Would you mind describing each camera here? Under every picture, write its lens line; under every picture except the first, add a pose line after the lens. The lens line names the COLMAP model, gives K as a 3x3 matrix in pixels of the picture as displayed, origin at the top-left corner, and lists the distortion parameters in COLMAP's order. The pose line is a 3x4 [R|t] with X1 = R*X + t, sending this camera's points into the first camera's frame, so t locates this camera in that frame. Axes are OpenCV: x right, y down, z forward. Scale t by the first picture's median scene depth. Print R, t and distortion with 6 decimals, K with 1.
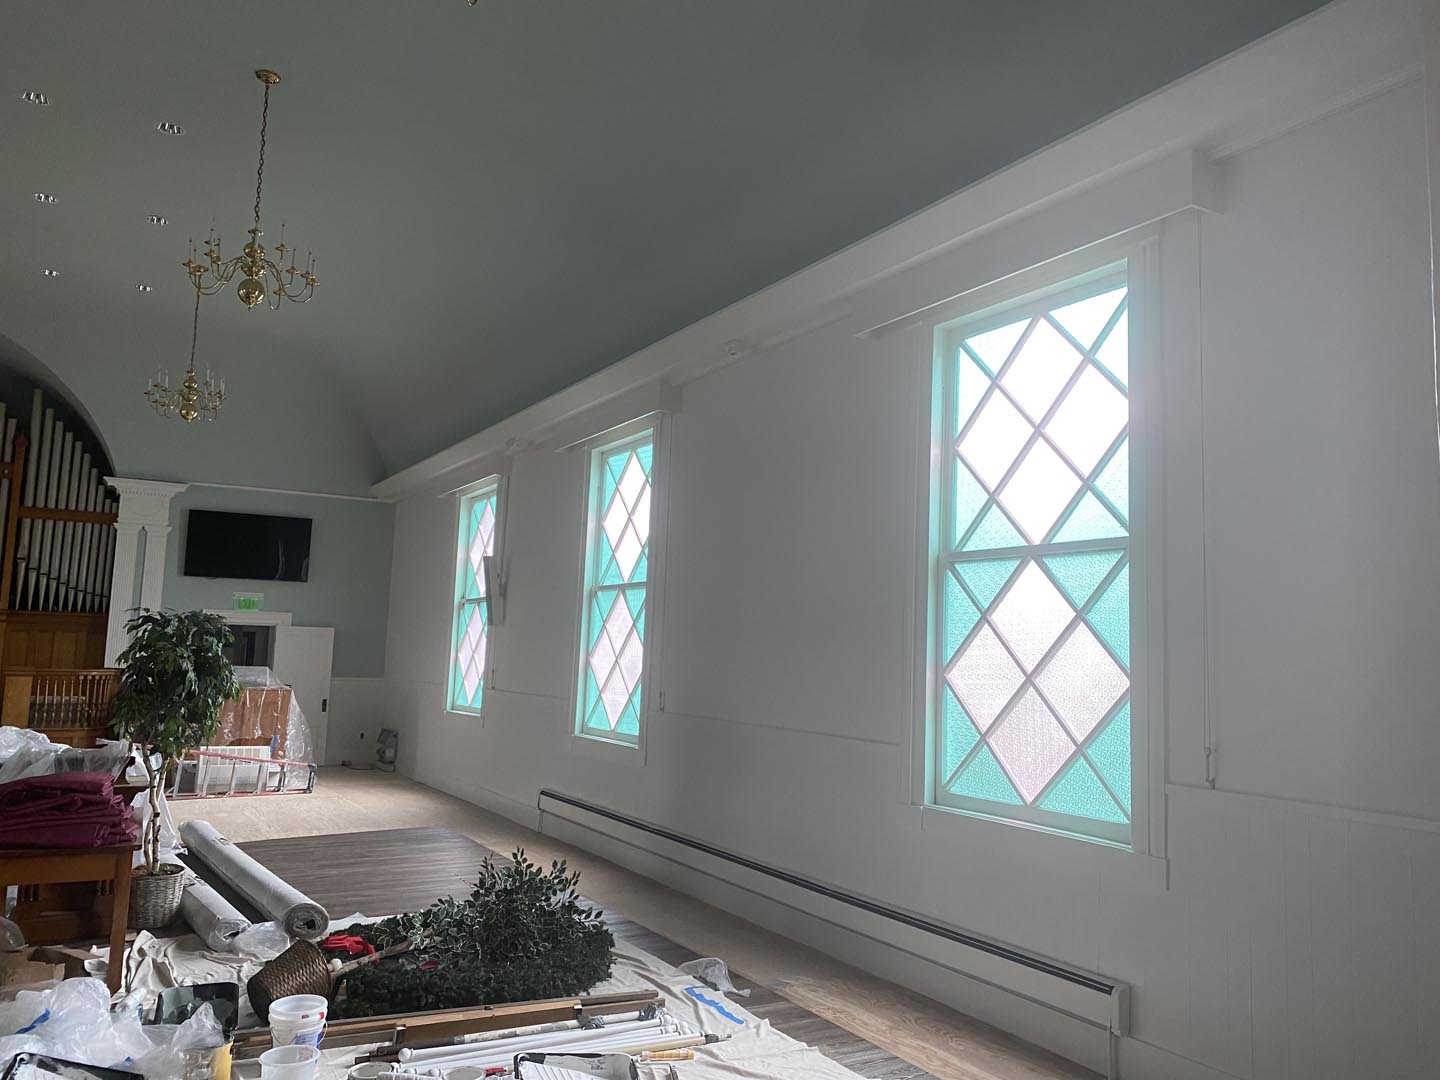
lens RADIAL K [[1088.6, 0, 723.7], [0, 1088.6, 527.3], [0, 0, 1]] dist [0.005965, 0.004484]
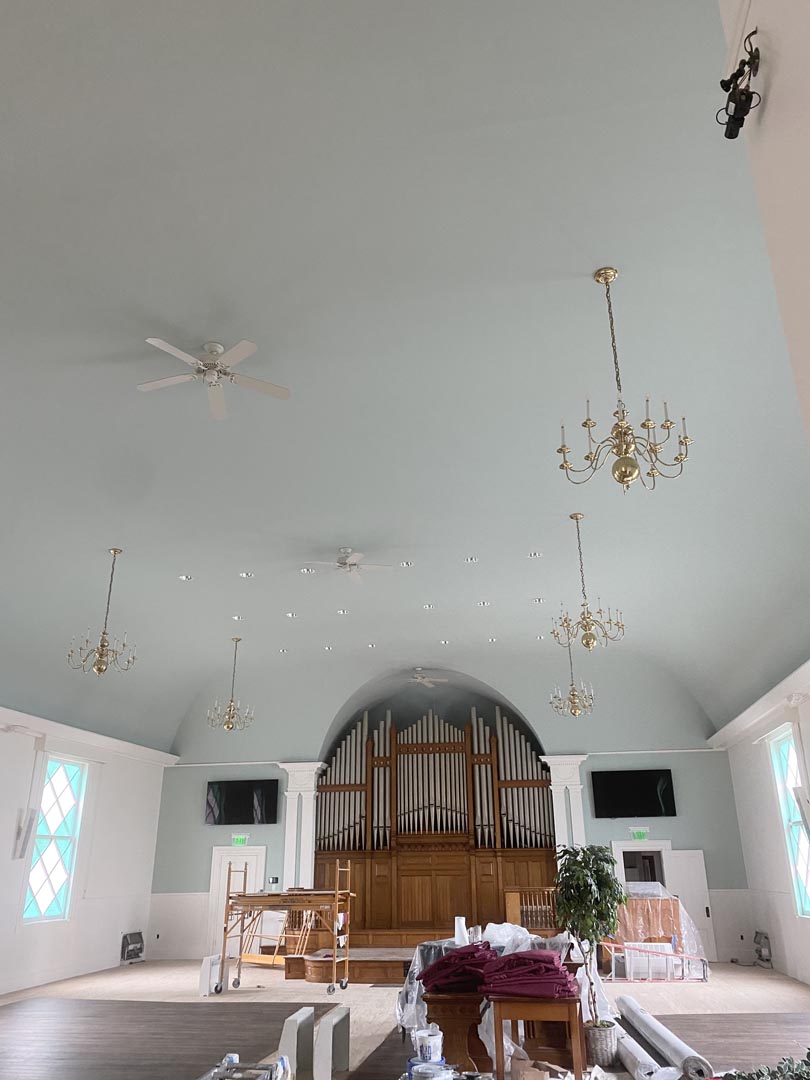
lens RADIAL K [[816.4, 0, 405.0], [0, 816.4, 540.0], [0, 0, 1]] dist [0.005965, 0.004484]
pose [[0.766639, -0.273361, -0.580980, 0.098375], [0.109128, 0.947153, -0.301650, -0.011883], [0.632737, 0.167856, 0.755956, -0.124560]]
